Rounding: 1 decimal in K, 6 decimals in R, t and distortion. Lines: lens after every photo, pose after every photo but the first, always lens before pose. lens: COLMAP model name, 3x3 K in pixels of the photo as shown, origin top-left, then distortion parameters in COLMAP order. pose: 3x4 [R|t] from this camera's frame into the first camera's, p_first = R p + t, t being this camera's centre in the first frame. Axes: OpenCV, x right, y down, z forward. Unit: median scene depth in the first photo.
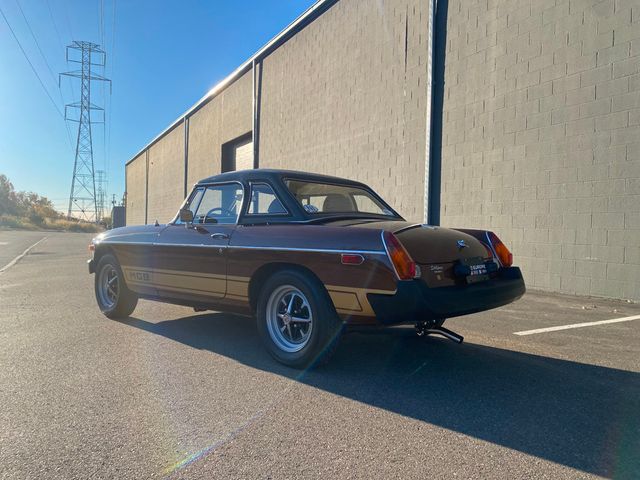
lens RADIAL K [[491.0, 0, 320.1], [0, 491.0, 238.0], [0, 0, 1]] dist [0.037781, -0.036421]
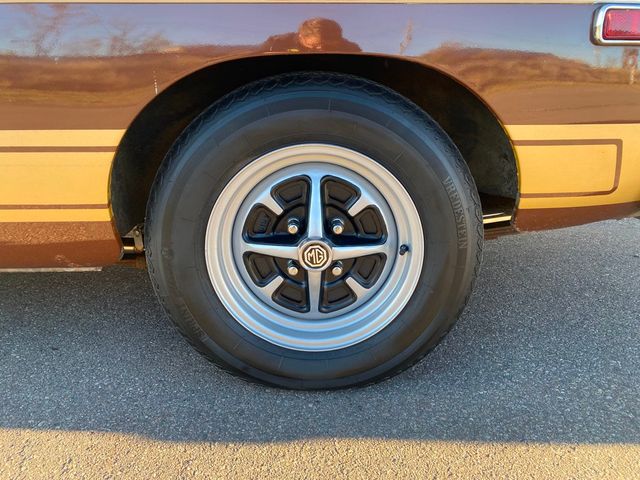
lens RADIAL K [[491.0, 0, 316.3], [0, 491.0, 241.6], [0, 0, 1]] dist [0.037781, -0.036421]
pose [[0.715538, -0.221109, 0.662658, -0.246839], [0.017153, 0.953863, 0.299753, 0.060542], [-0.698363, -0.203118, 0.686318, 0.738079]]
